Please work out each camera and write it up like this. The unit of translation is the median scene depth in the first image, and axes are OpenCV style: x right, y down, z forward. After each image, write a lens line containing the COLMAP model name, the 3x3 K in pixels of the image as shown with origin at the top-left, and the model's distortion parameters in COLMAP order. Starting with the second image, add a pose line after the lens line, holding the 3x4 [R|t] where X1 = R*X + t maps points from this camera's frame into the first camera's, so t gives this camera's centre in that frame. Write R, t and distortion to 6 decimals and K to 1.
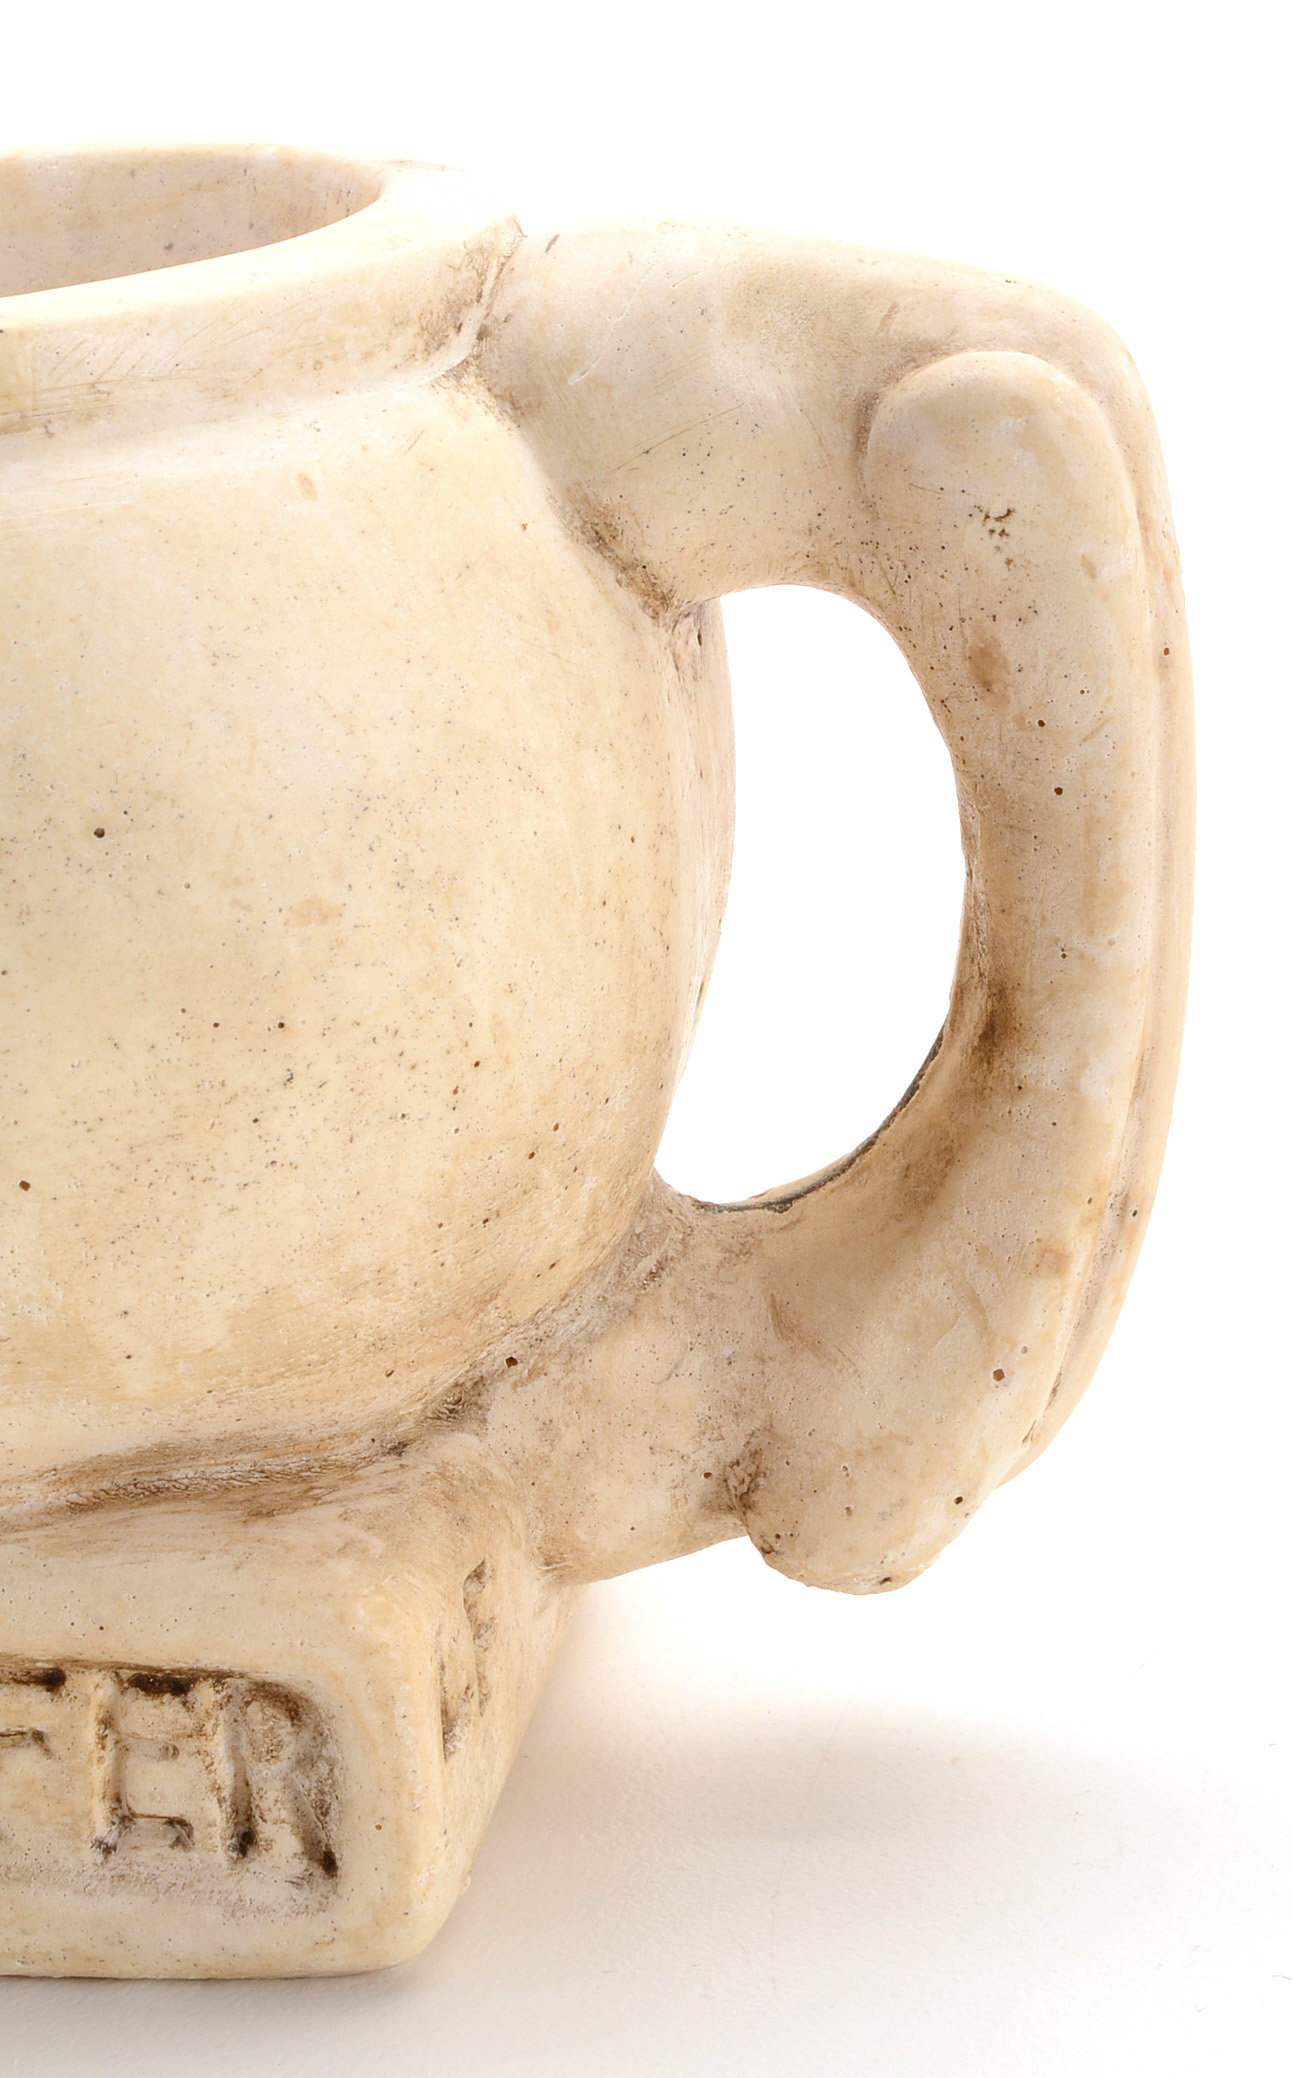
lens RADIAL K [[5544.8, 0, 705.9], [0, 5544.8, 961.6], [0, 0, 1]] dist [0.155745, 0.000000]
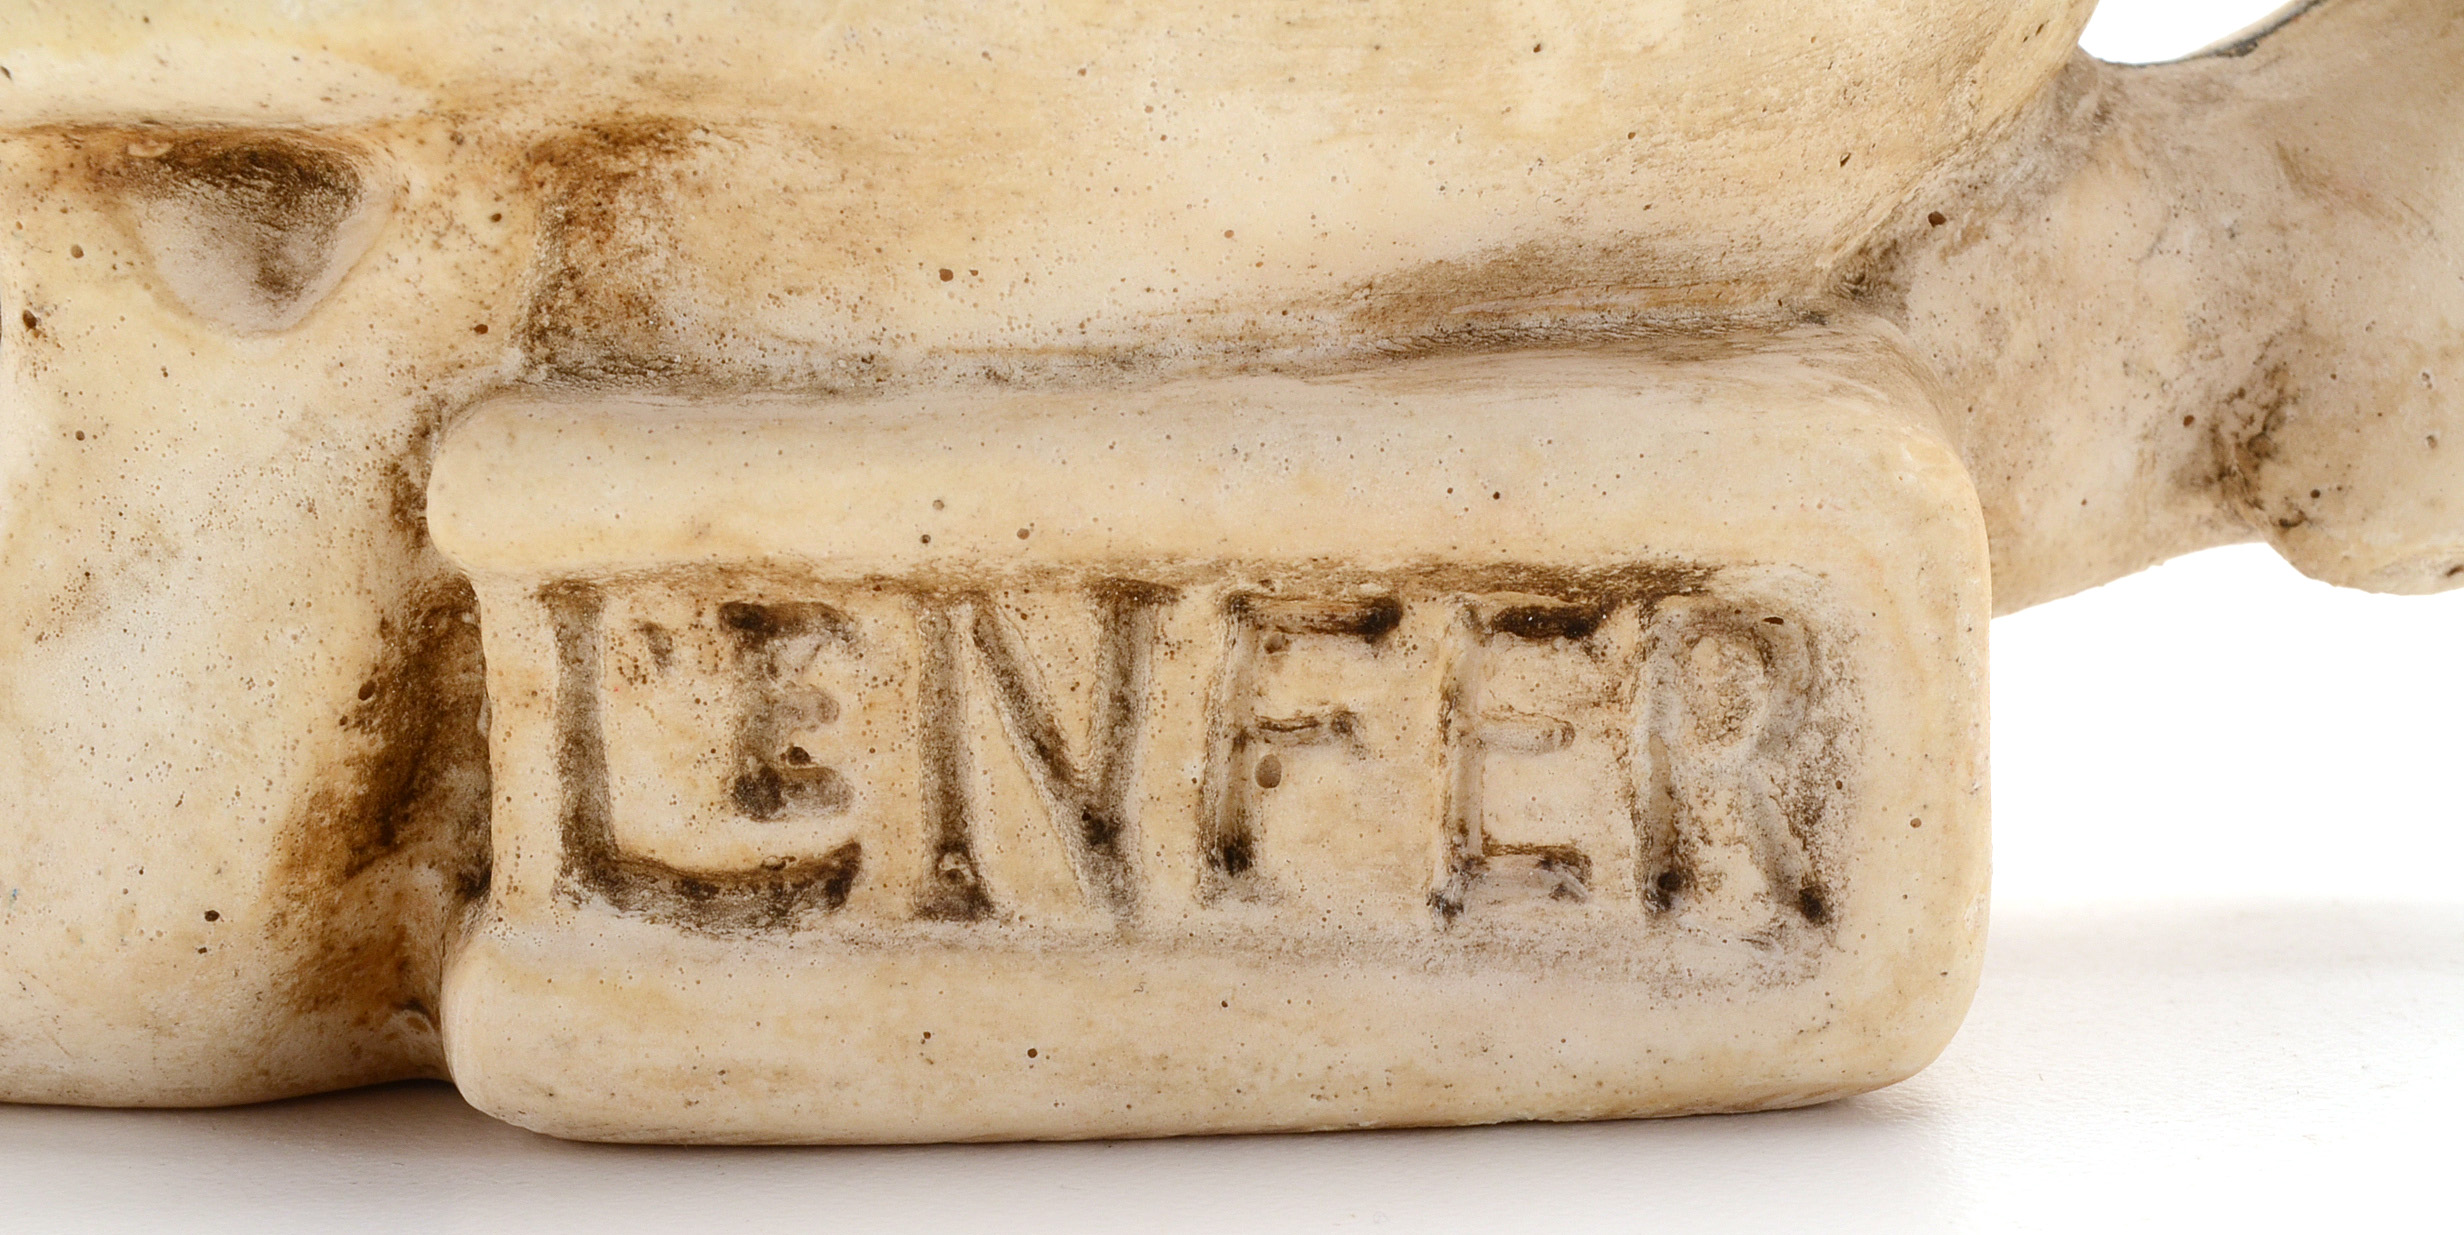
lens RADIAL K [[5589.9, 0, 1180.4], [0, 5589.9, 782.7], [0, 0, 1]] dist [0.065749, 0.000000]
pose [[0.986791, -0.027703, 0.159614, -0.238459], [0.044531, 0.993701, -0.102834, 0.209283], [-0.155760, 0.108583, 0.981809, 0.384715]]
